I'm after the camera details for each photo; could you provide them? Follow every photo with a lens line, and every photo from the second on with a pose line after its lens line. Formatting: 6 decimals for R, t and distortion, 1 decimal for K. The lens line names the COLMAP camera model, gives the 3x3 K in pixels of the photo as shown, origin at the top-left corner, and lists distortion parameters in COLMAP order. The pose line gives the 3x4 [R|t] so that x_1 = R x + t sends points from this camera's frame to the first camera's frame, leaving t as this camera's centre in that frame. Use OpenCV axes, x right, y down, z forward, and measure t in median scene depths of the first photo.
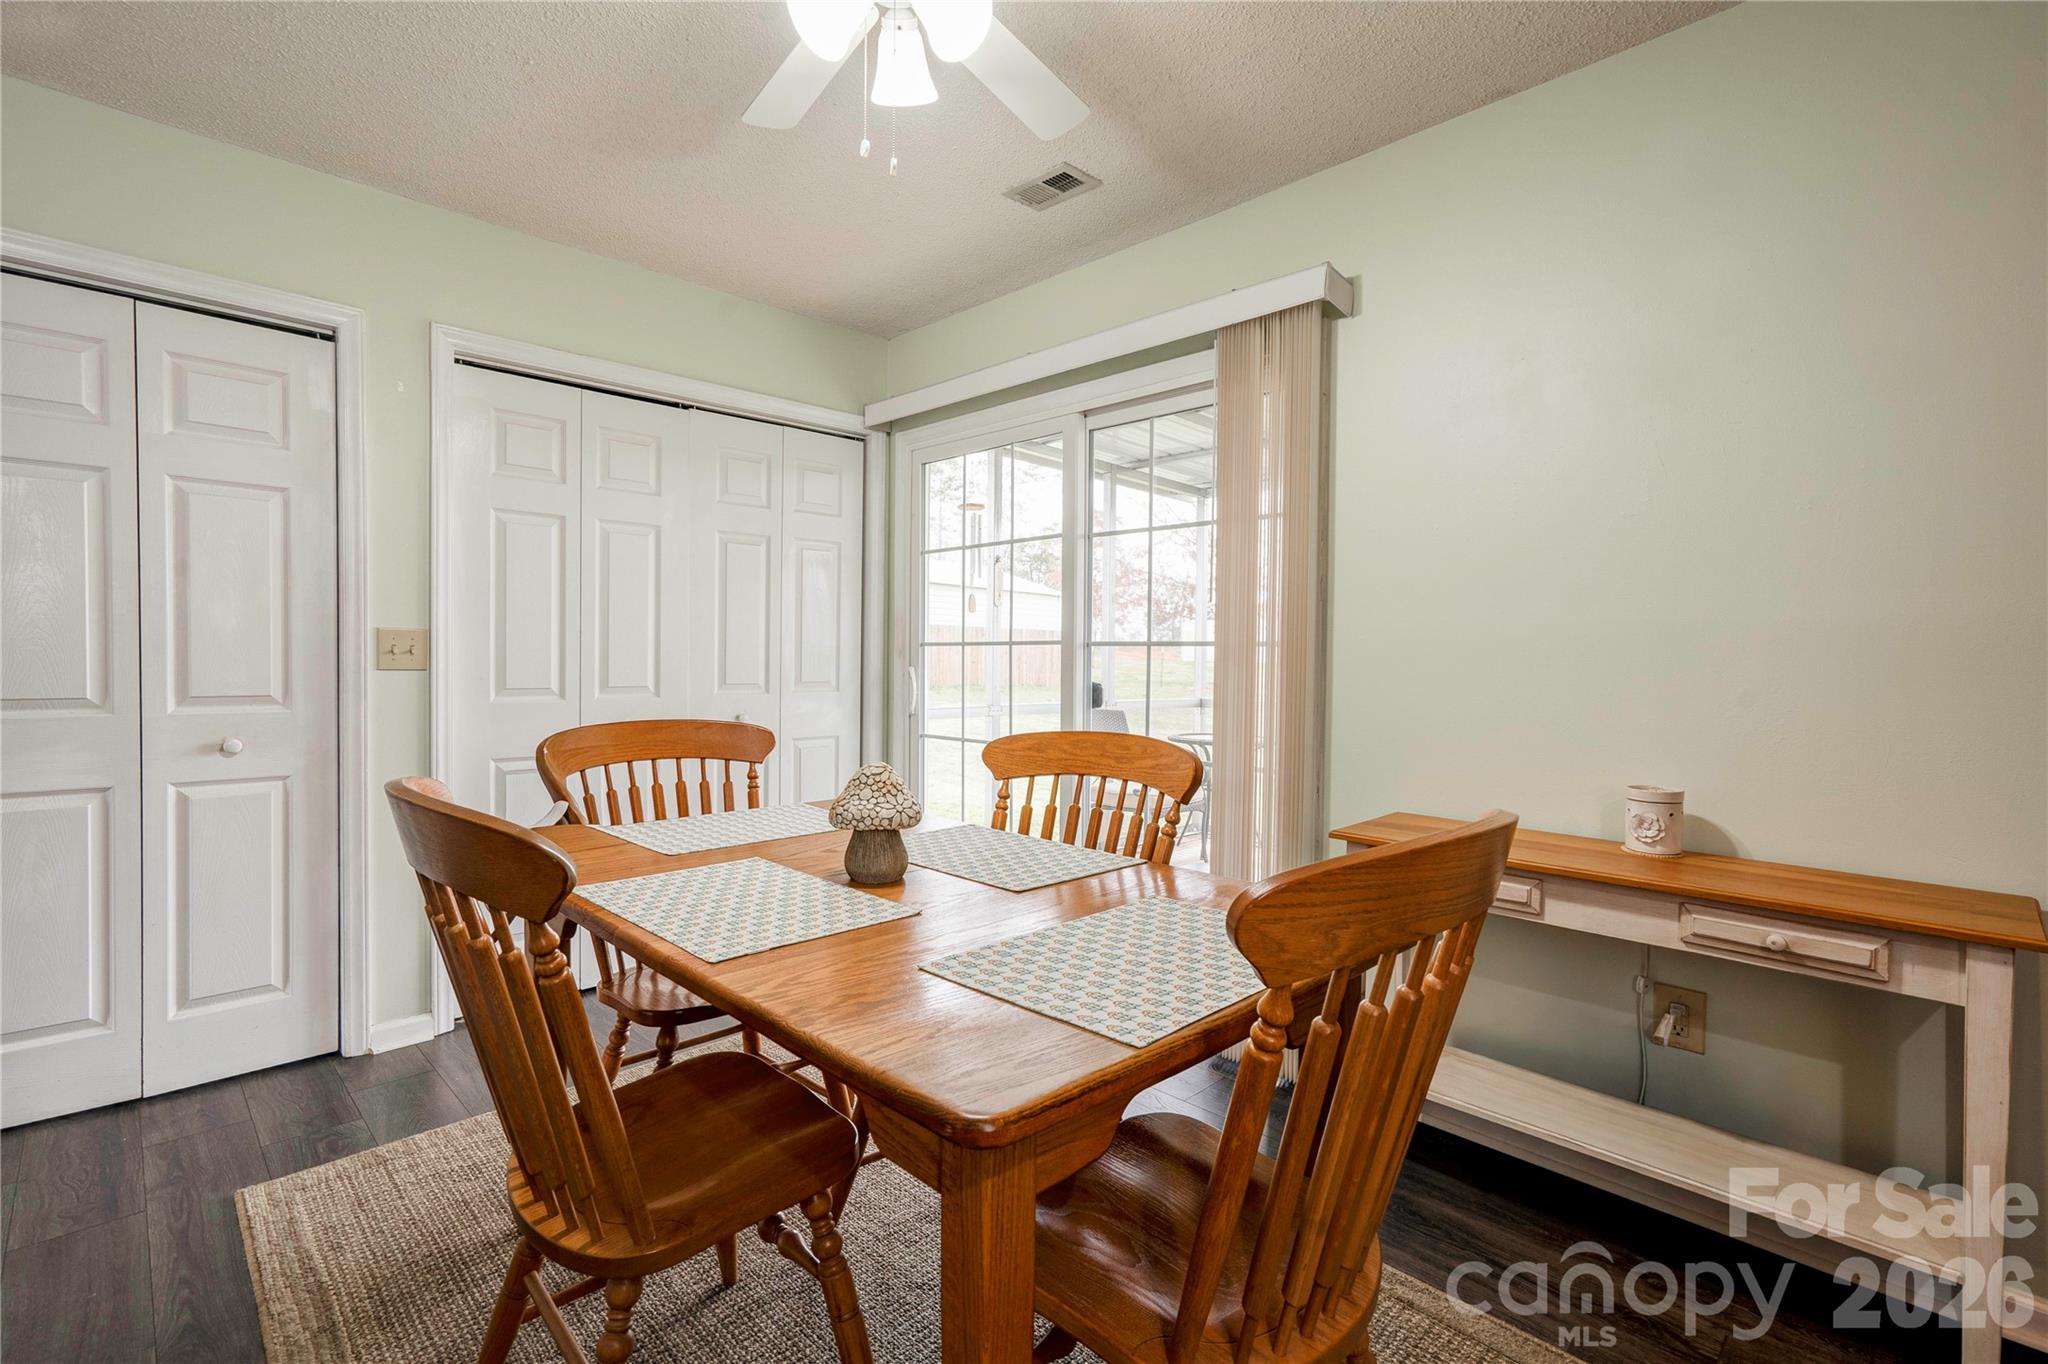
lens RADIAL K [[945.3, 0, 1022.2], [0, 945.3, 682.0], [0, 0, 1]] dist [-0.031350, 0.016003]
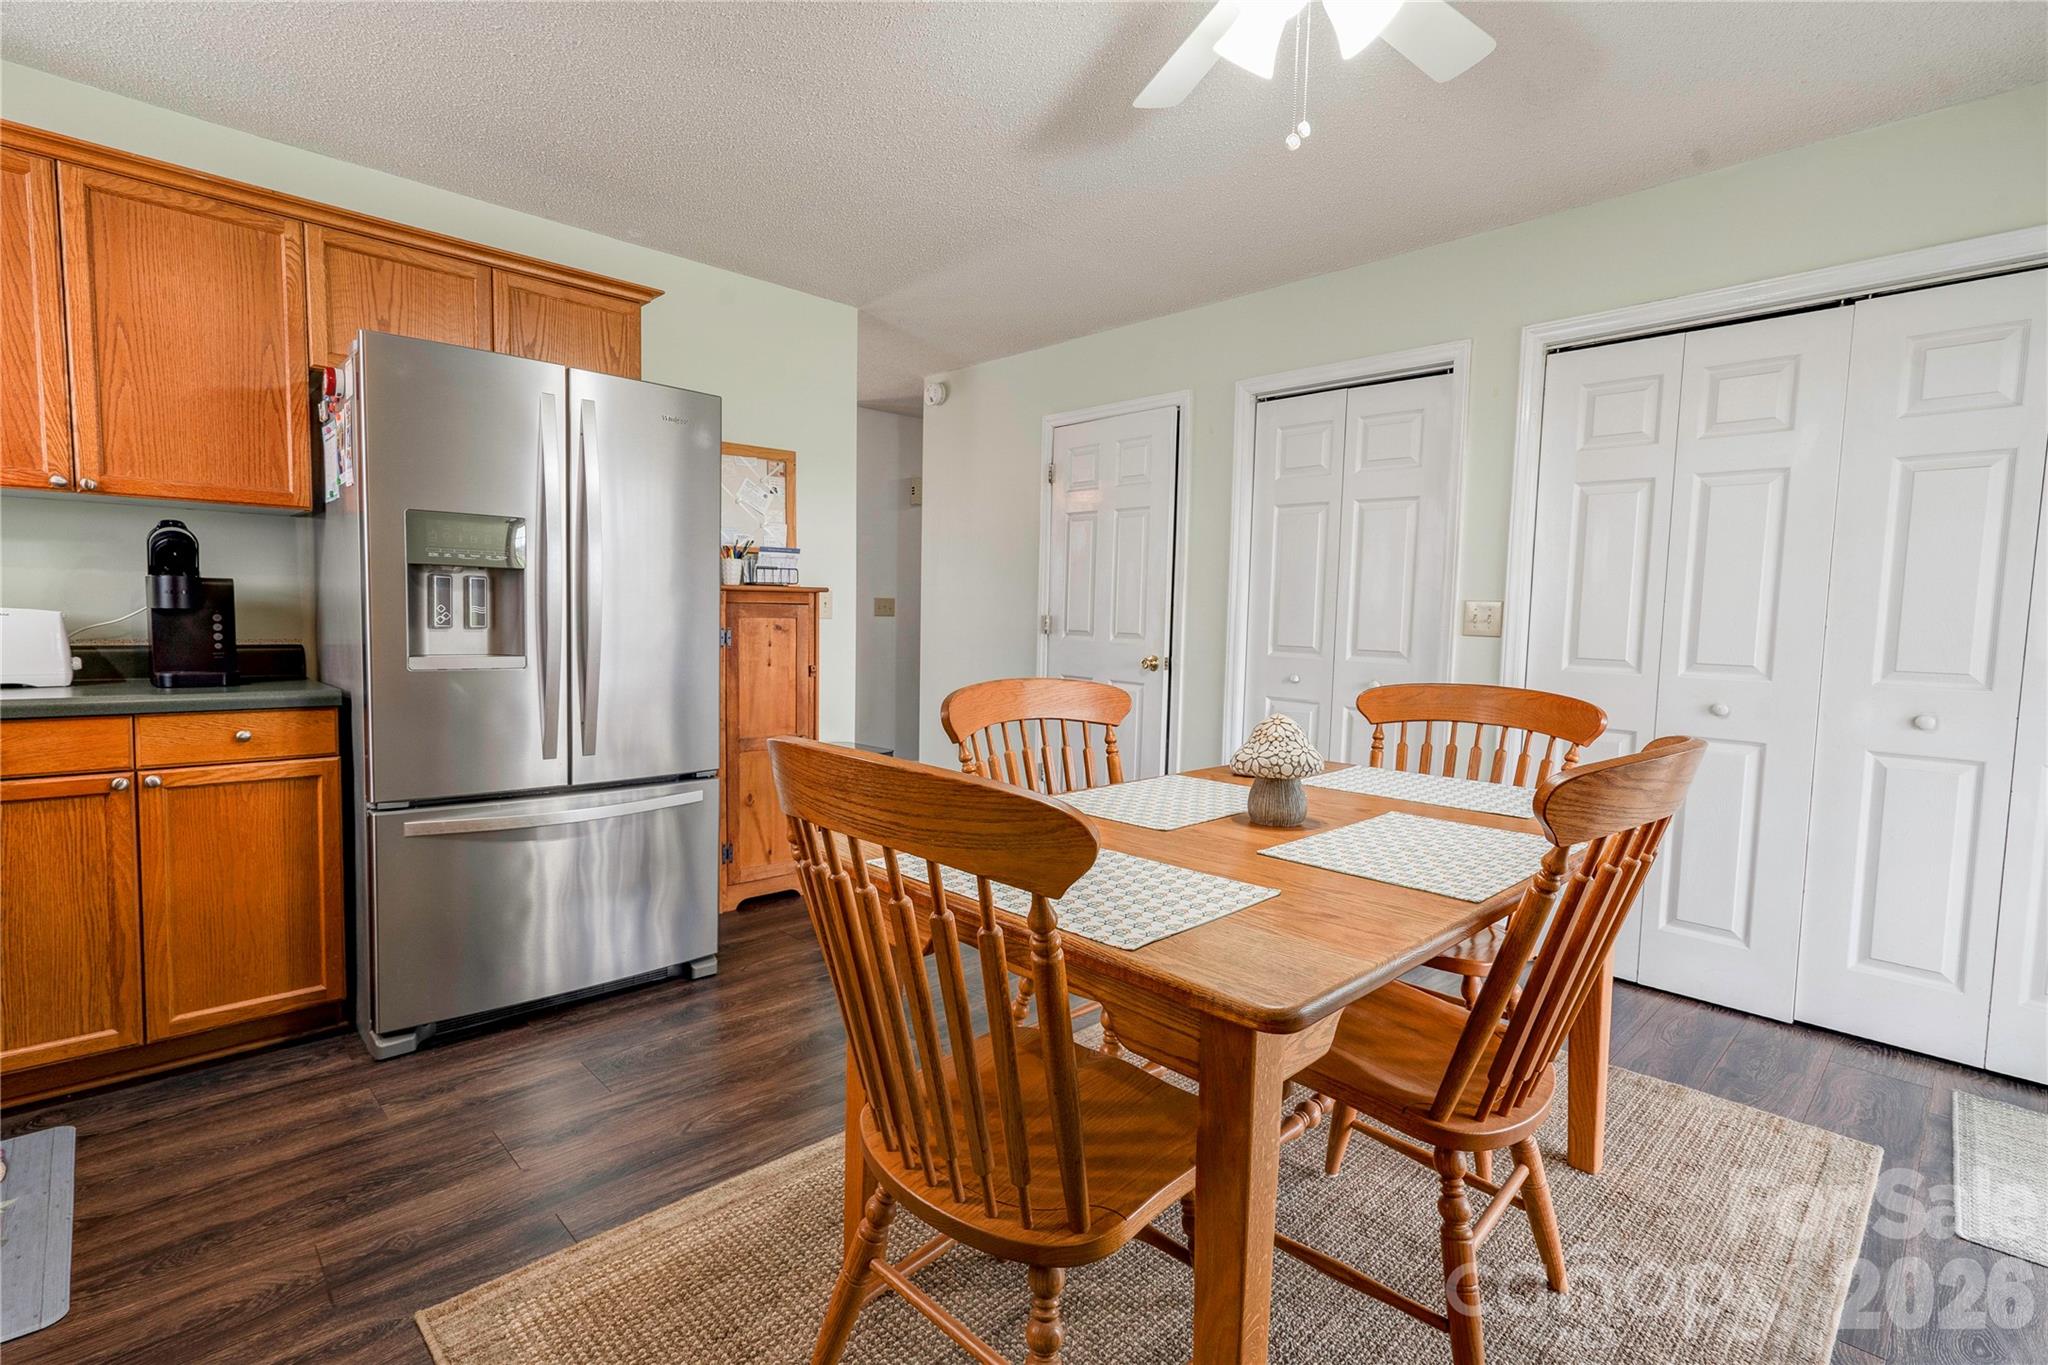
lens RADIAL K [[931.7, 0, 1024.0], [0, 931.7, 682.5], [0, 0, 1]] dist [-0.031981, 0.008584]
pose [[-0.040947, 0.072076, -0.996558, 0.459049], [-0.040268, 0.996465, 0.073724, -0.015100], [0.998350, 0.043148, -0.037900, 0.407621]]
